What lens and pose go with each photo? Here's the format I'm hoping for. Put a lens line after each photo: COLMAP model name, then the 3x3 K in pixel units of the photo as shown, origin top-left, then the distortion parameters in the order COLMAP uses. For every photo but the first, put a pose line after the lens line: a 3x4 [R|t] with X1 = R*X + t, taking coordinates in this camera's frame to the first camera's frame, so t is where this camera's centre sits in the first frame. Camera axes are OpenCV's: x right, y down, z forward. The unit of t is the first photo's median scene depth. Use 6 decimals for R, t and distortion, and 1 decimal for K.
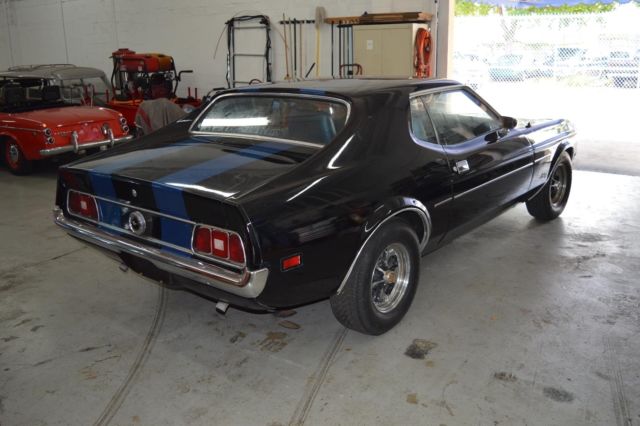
lens RADIAL K [[590.9, 0, 320.5], [0, 590.9, 213.1], [0, 0, 1]] dist [-0.069816, 0.000000]
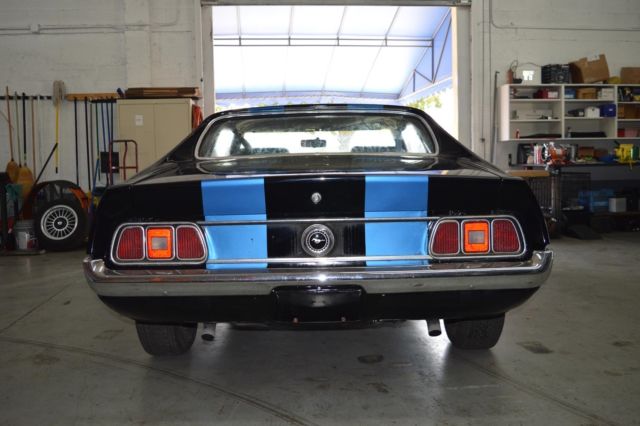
lens RADIAL K [[590.9, 0, 319.5], [0, 590.9, 210.7], [0, 0, 1]] dist [-0.069816, 0.000000]
pose [[0.773768, -0.047561, 0.631681, -0.686945], [0.176523, 0.973868, -0.142904, 0.076828], [-0.608377, 0.222080, 0.761943, 0.390543]]
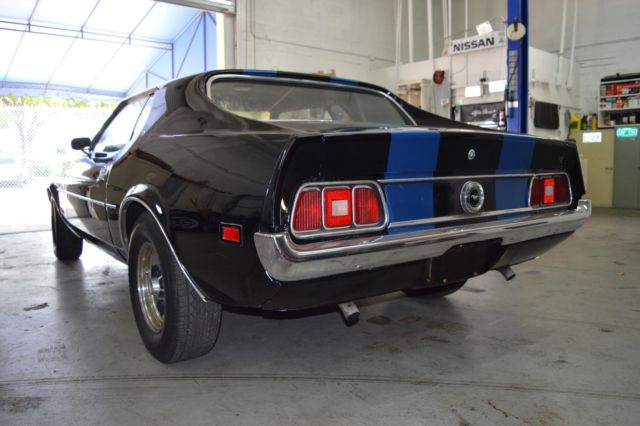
lens RADIAL K [[508.5, 0, 321.0], [0, 508.5, 210.9], [0, 0, 1]] dist [-0.088625, 0.016426]
pose [[0.257233, -0.081028, 0.962946, -0.863507], [0.267683, 0.963460, 0.009565, -0.019989], [-0.928535, 0.255304, 0.269524, 0.903170]]
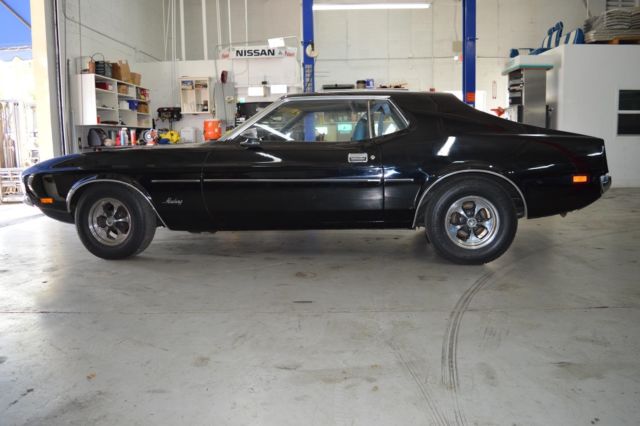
lens RADIAL K [[508.5, 0, 319.3], [0, 508.5, 217.1], [0, 0, 1]] dist [-0.088625, 0.016426]
pose [[-0.533309, -0.095061, 0.840562, -1.051350], [0.252417, 0.930514, 0.265385, -0.367325], [-0.807383, 0.353704, -0.472257, 2.098011]]
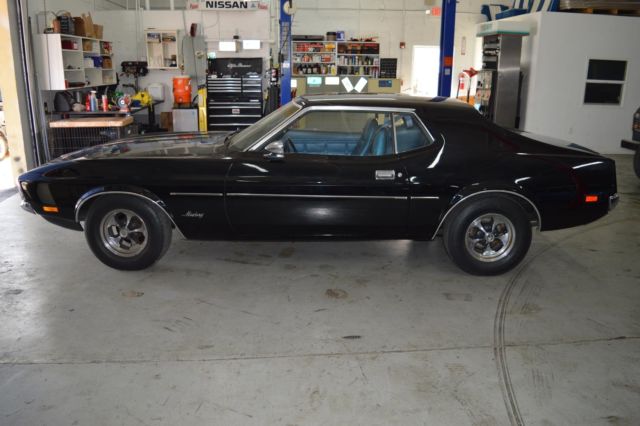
lens RADIAL K [[508.5, 0, 319.0], [0, 508.5, 213.3], [0, 0, 1]] dist [-0.088625, 0.016426]
pose [[-0.624283, -0.204146, 0.754053, -0.918209], [0.212134, 0.884681, 0.415137, -0.593665], [-0.751845, 0.419123, -0.508985, 2.173727]]
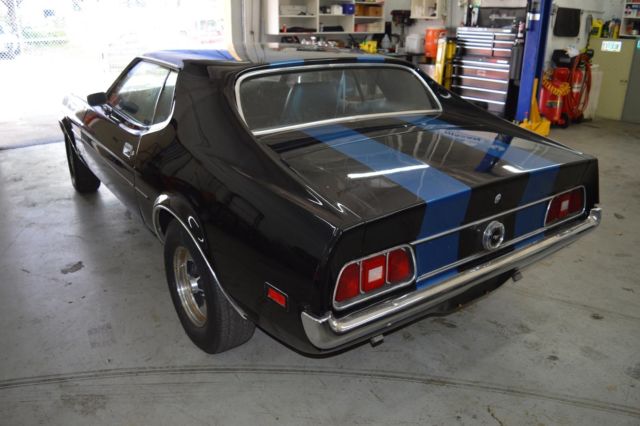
lens RADIAL K [[508.5, 0, 321.8], [0, 508.5, 212.9], [0, 0, 1]] dist [-0.088625, 0.016426]
pose [[0.256872, -0.329508, 0.908538, -0.866945], [0.244355, 0.931681, 0.268814, -0.220869], [-0.935044, 0.152955, 0.319840, 0.889867]]
